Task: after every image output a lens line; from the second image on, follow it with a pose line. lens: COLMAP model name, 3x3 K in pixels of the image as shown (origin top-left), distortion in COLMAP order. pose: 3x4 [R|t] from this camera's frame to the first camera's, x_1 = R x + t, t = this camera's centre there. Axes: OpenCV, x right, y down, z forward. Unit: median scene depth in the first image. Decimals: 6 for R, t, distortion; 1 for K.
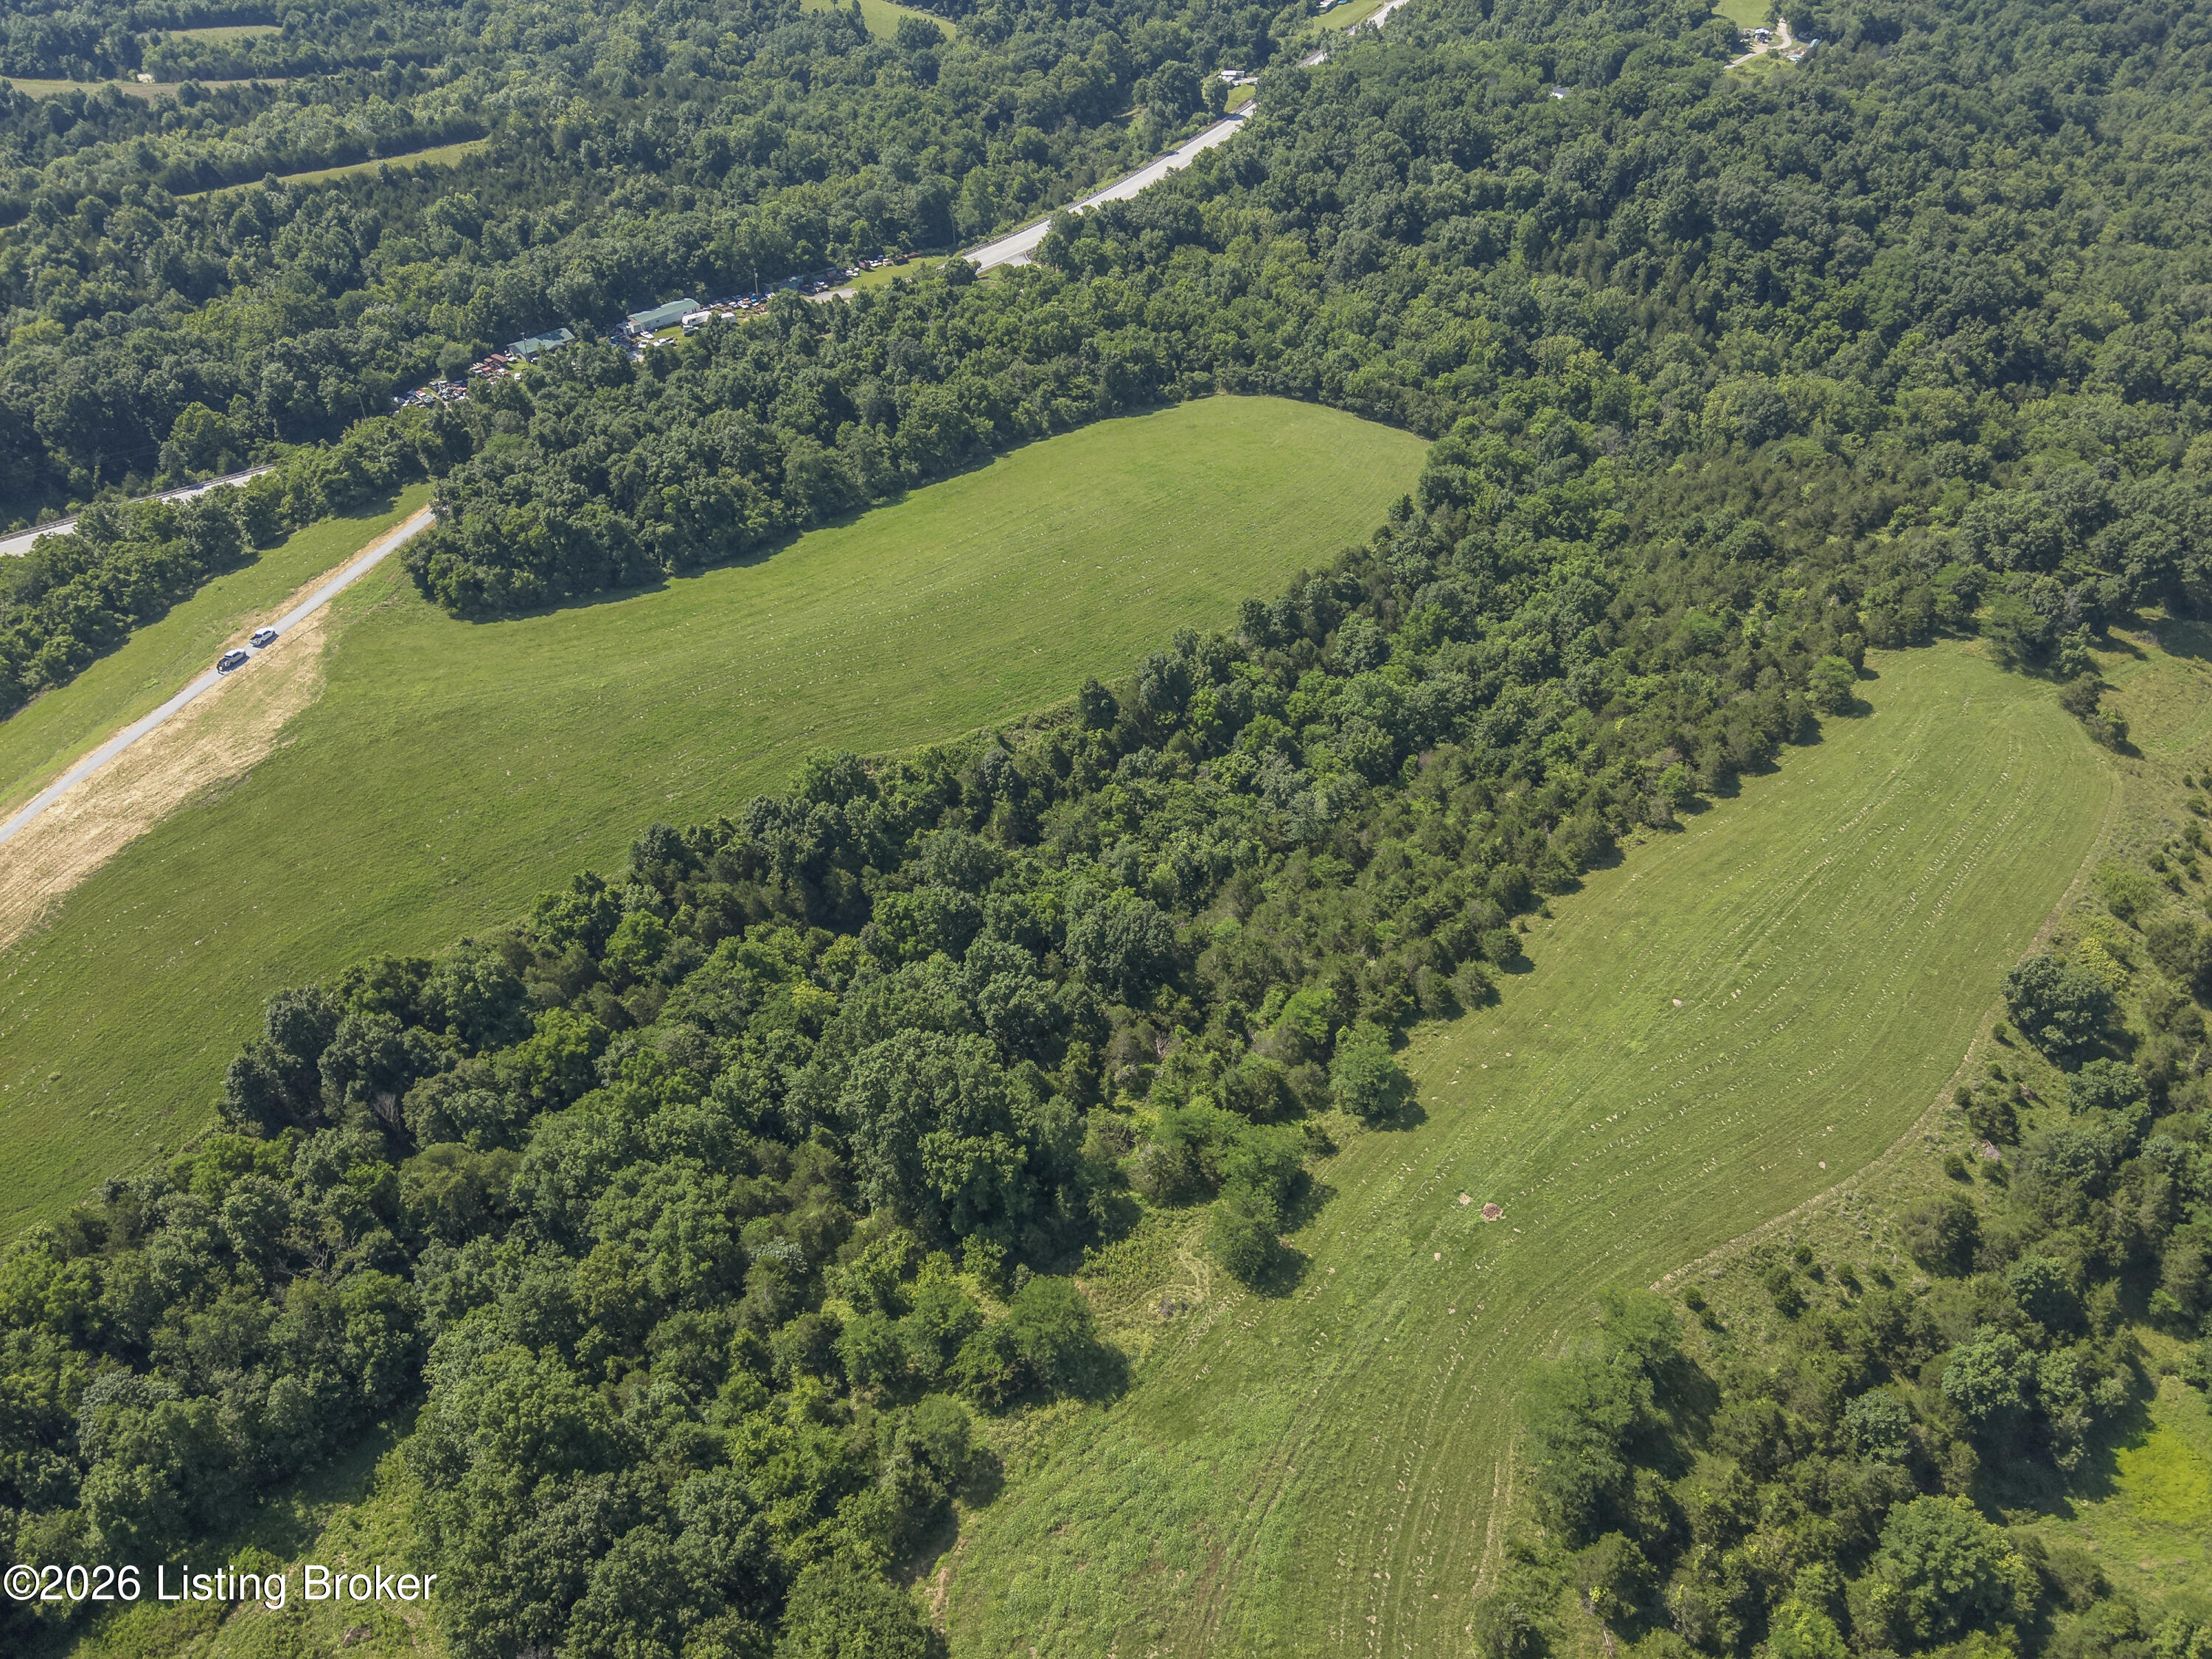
lens RADIAL K [[1608.6, 0, 1106.0], [0, 1608.6, 829.5], [0, 0, 1]] dist [0.095938, -0.205111]
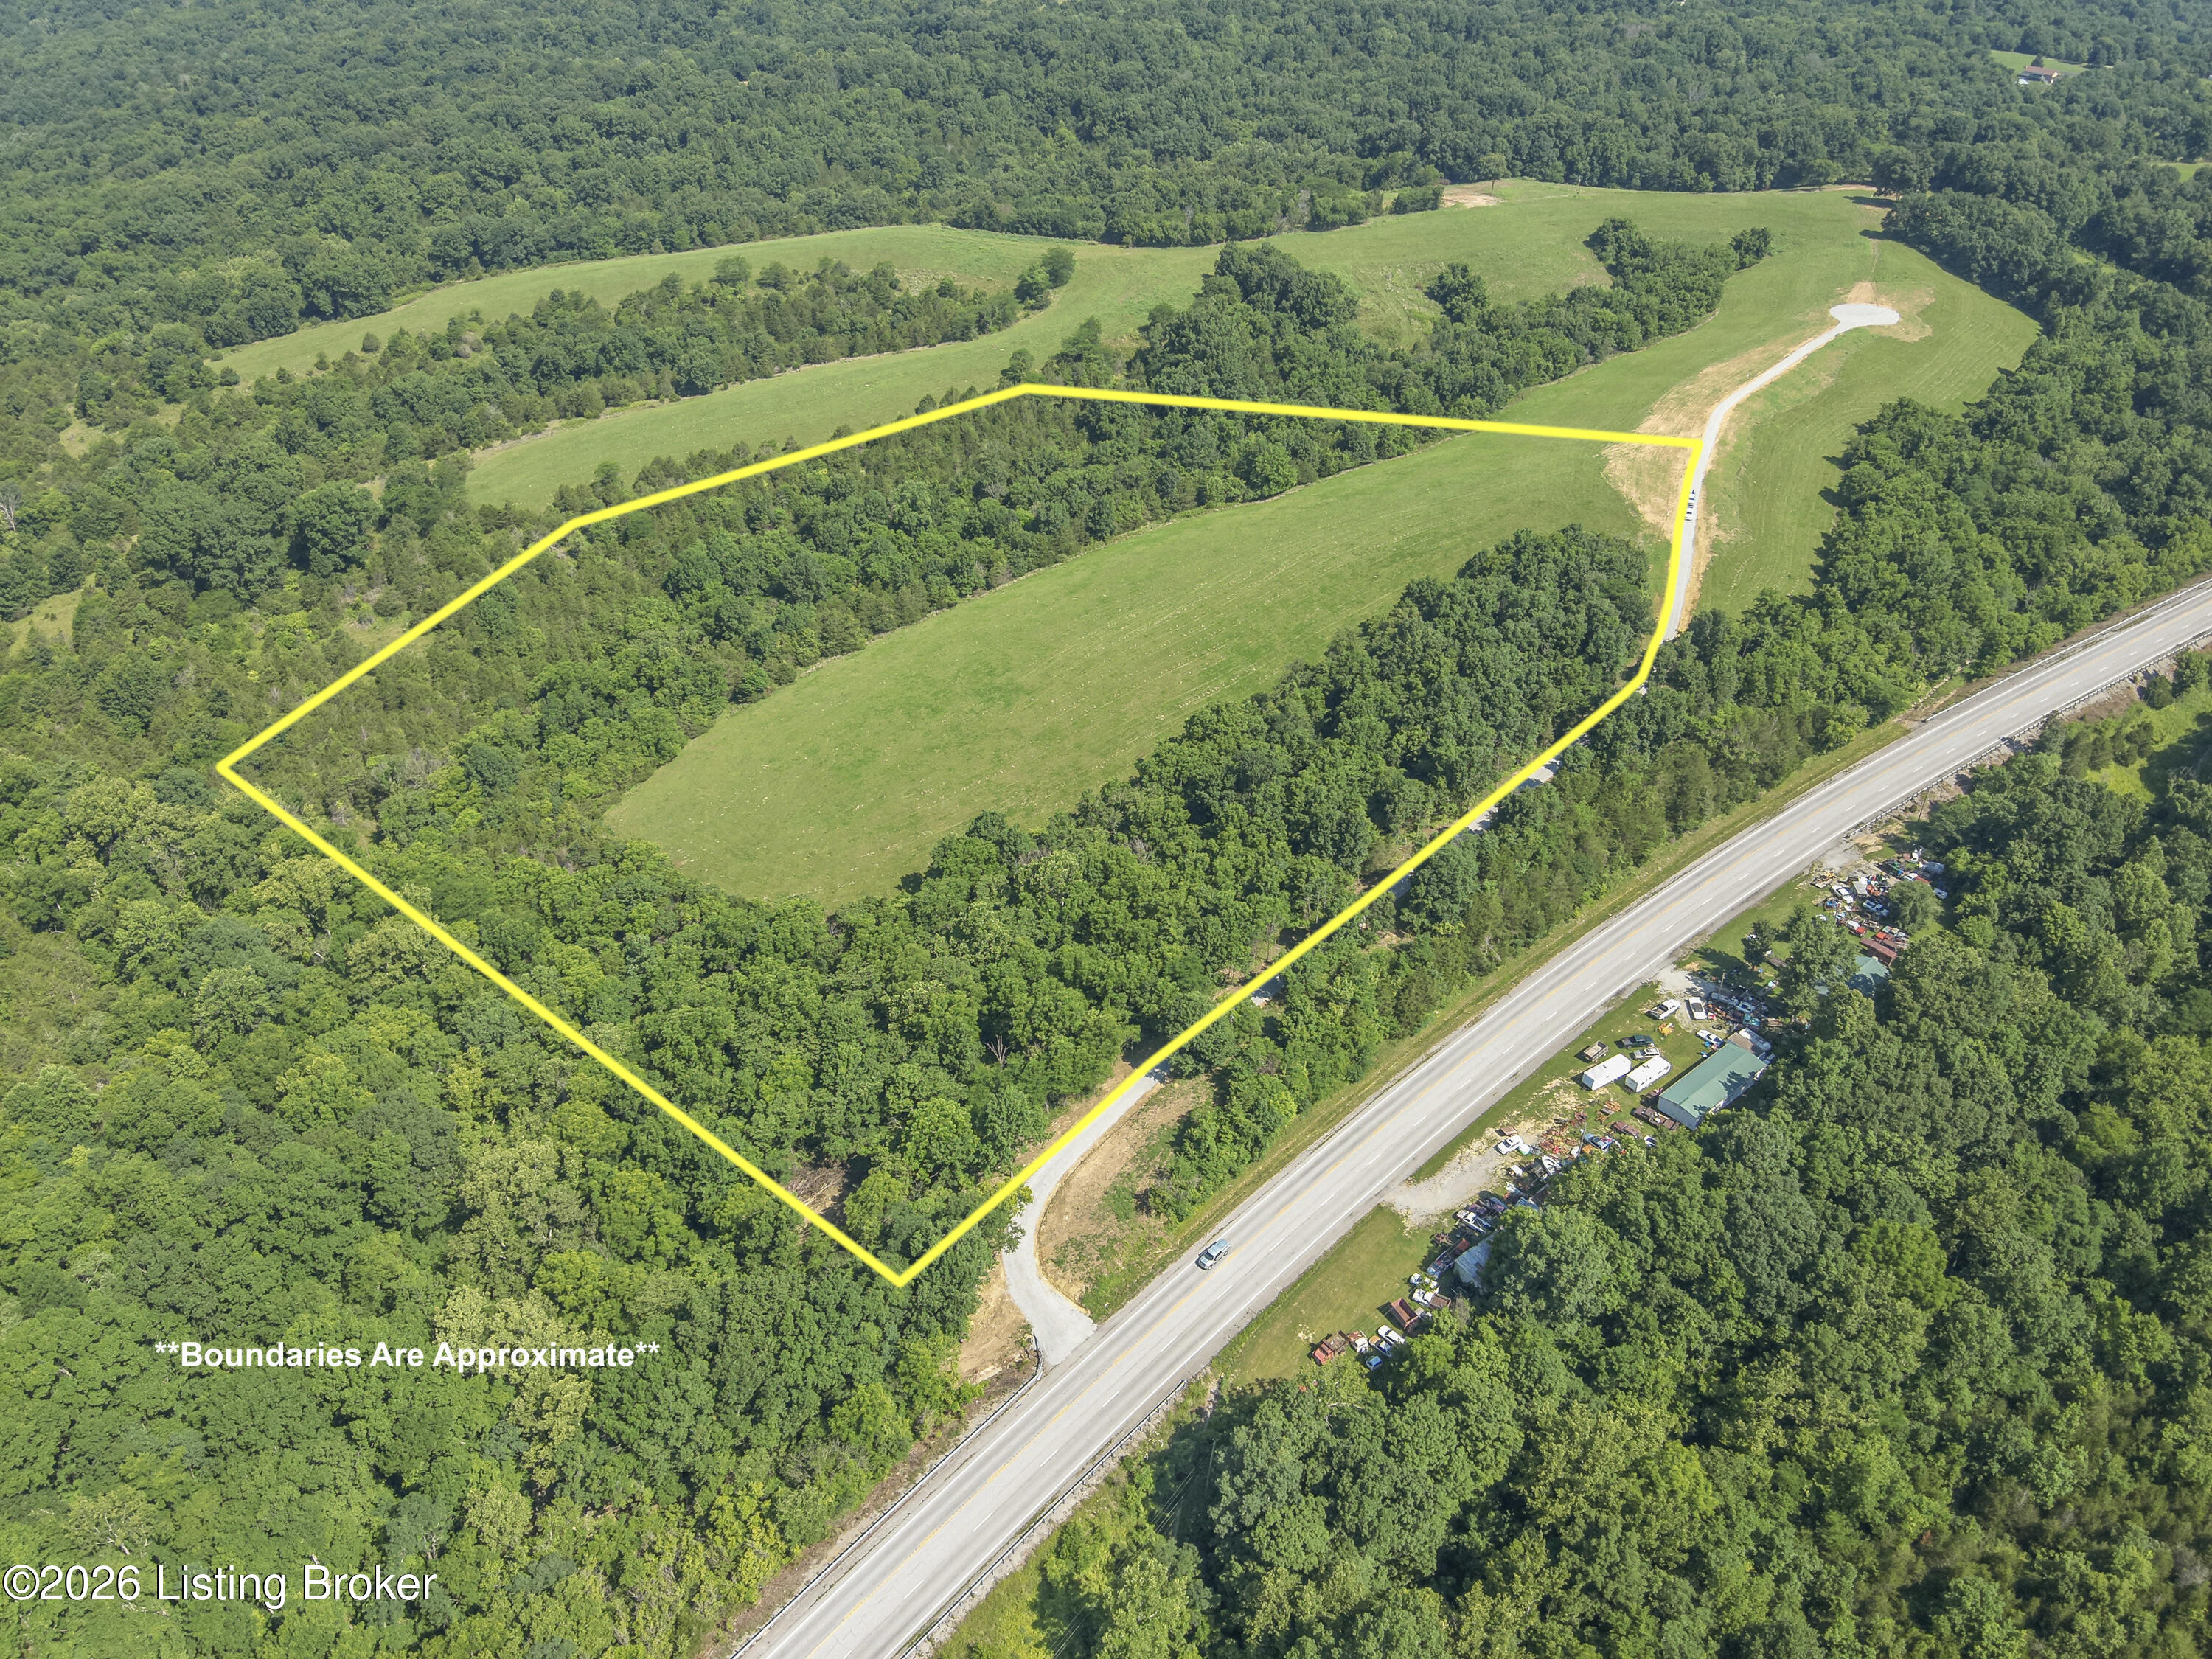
lens RADIAL K [[1608.6, 0, 1106.0], [0, 1608.6, 829.5], [0, 0, 1]] dist [0.095938, -0.205111]
pose [[-0.992840, -0.057696, 0.104591, -0.179742], [0.082799, 0.298696, 0.950750, -1.387074], [-0.086095, 0.952603, -0.291780, 1.686513]]
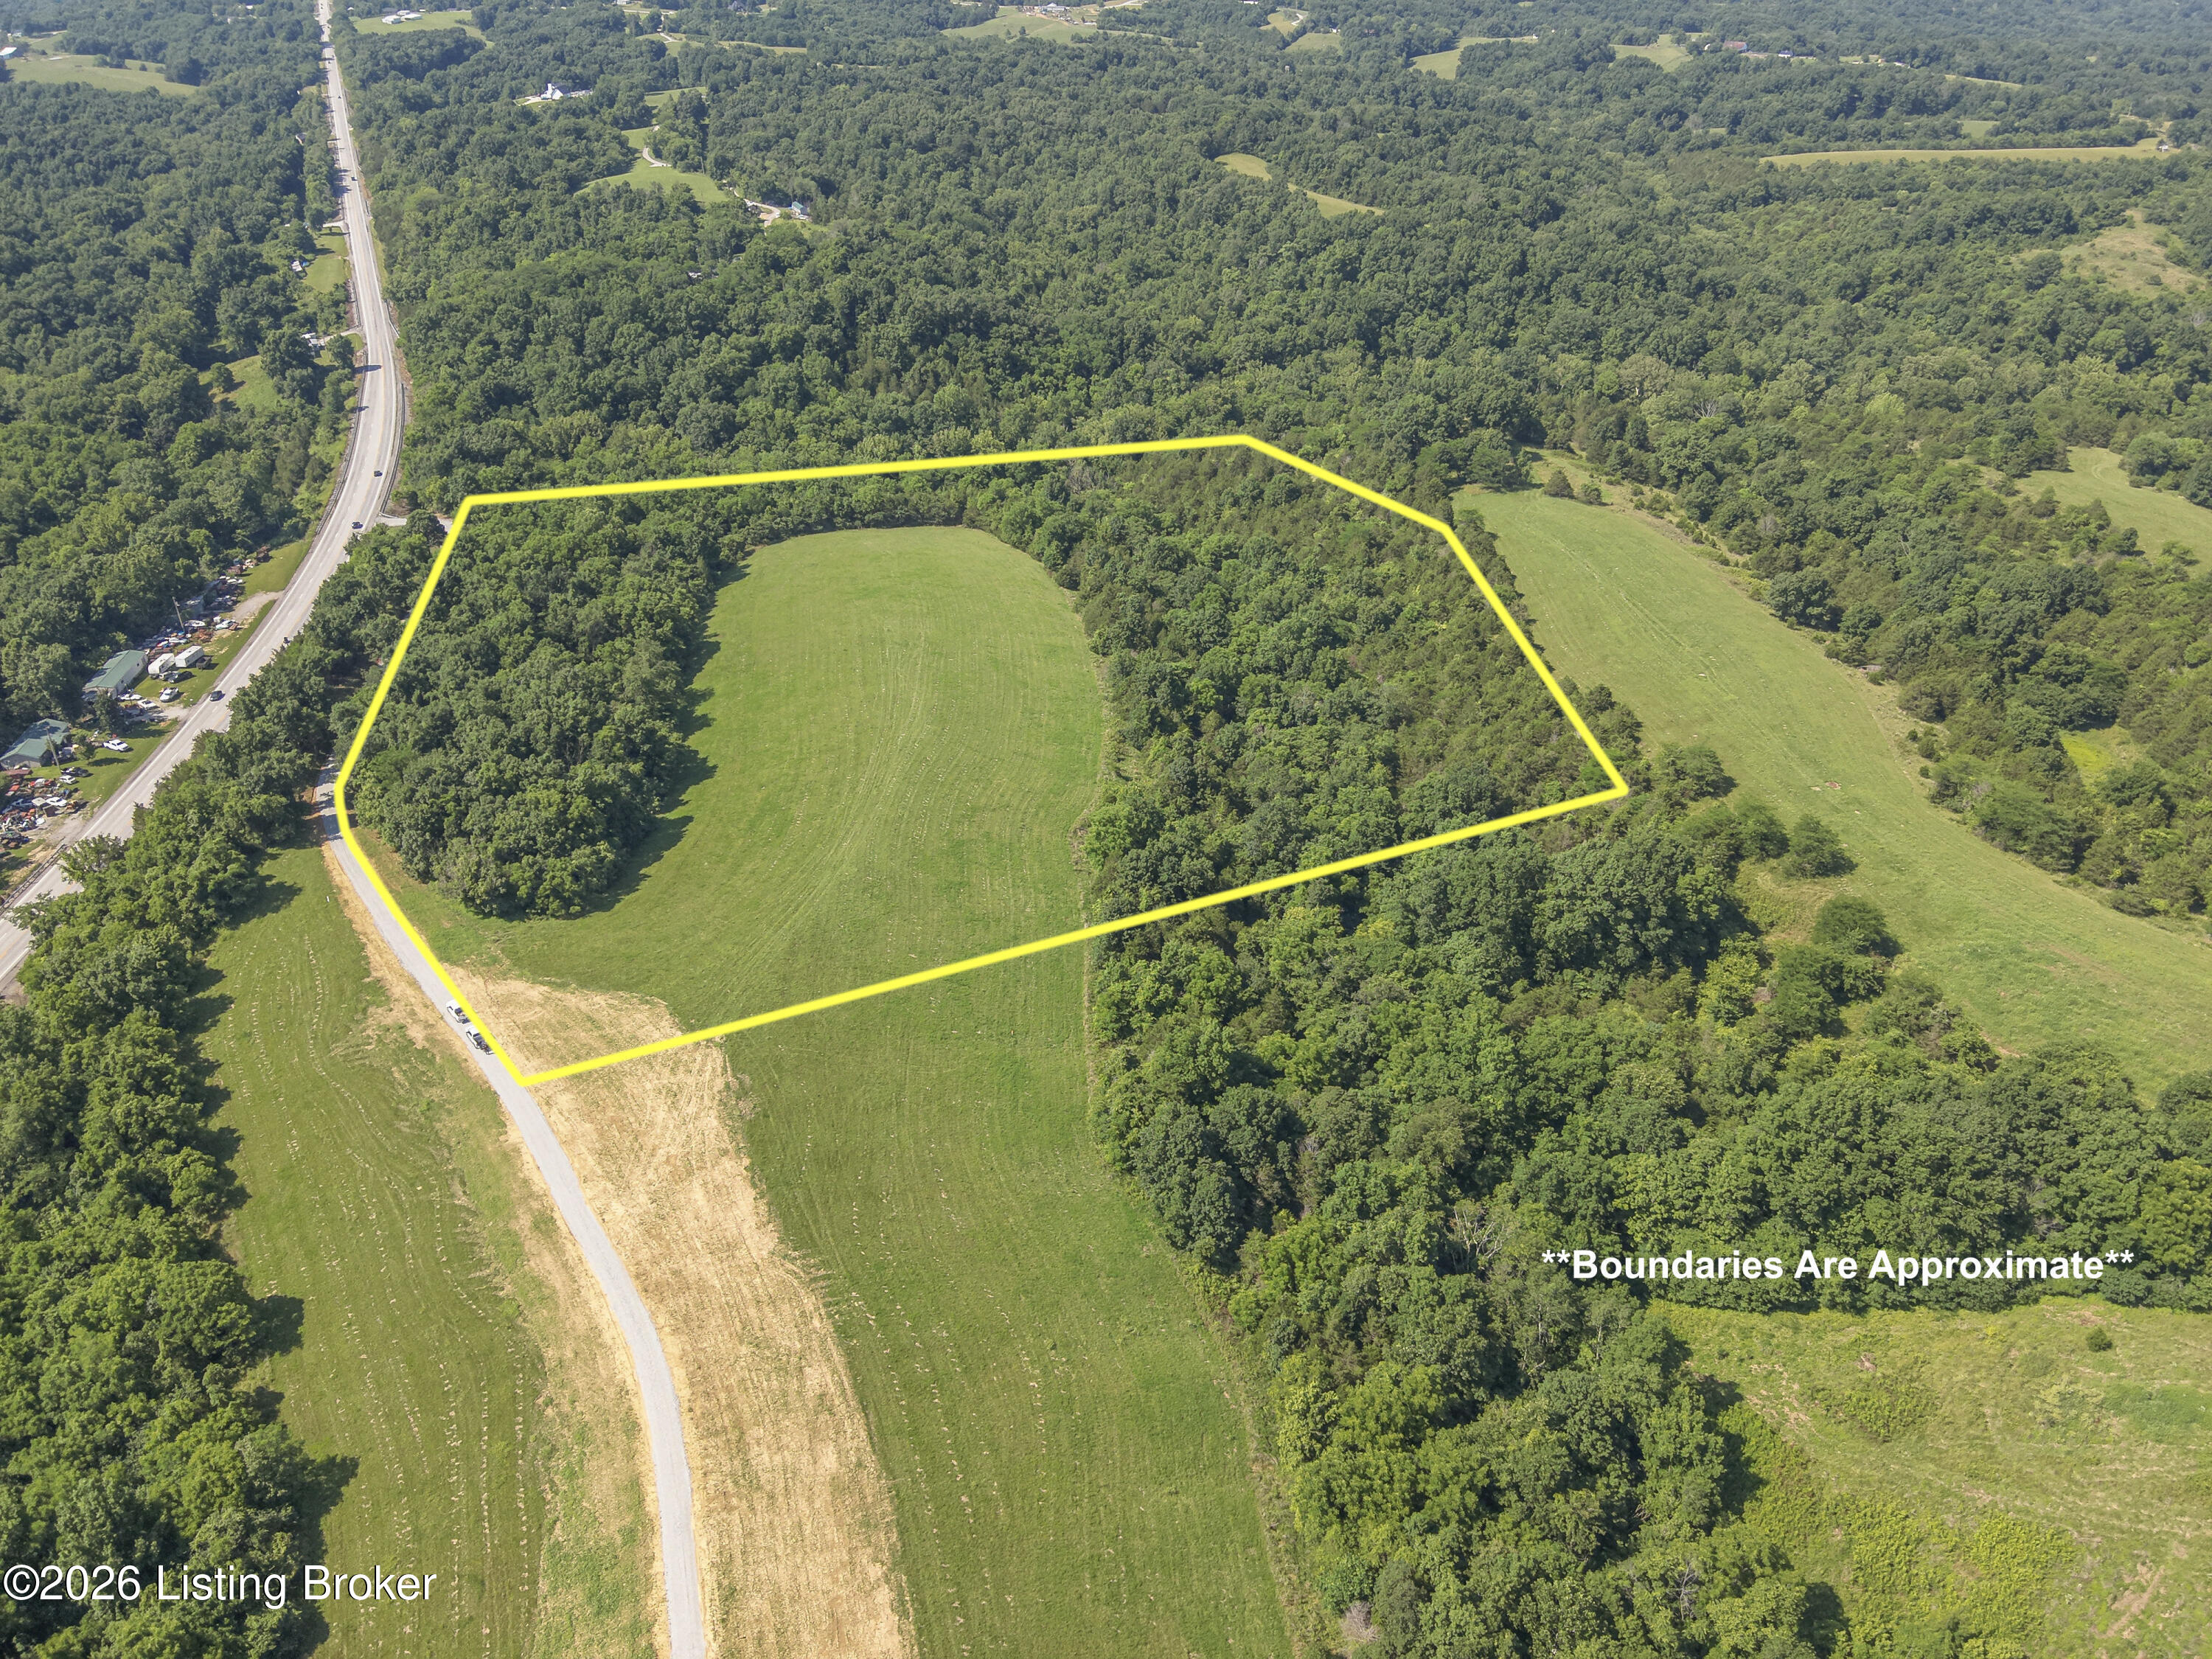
lens RADIAL K [[1599.6, 0, 1111.2], [0, 1599.6, 848.1], [0, 0, 1]] dist [0.112236, -0.244401]
pose [[0.643066, -0.403203, 0.651071, -0.785404], [0.481434, 0.874013, 0.065754, -0.085708], [-0.595557, 0.271163, 0.756163, 0.188723]]
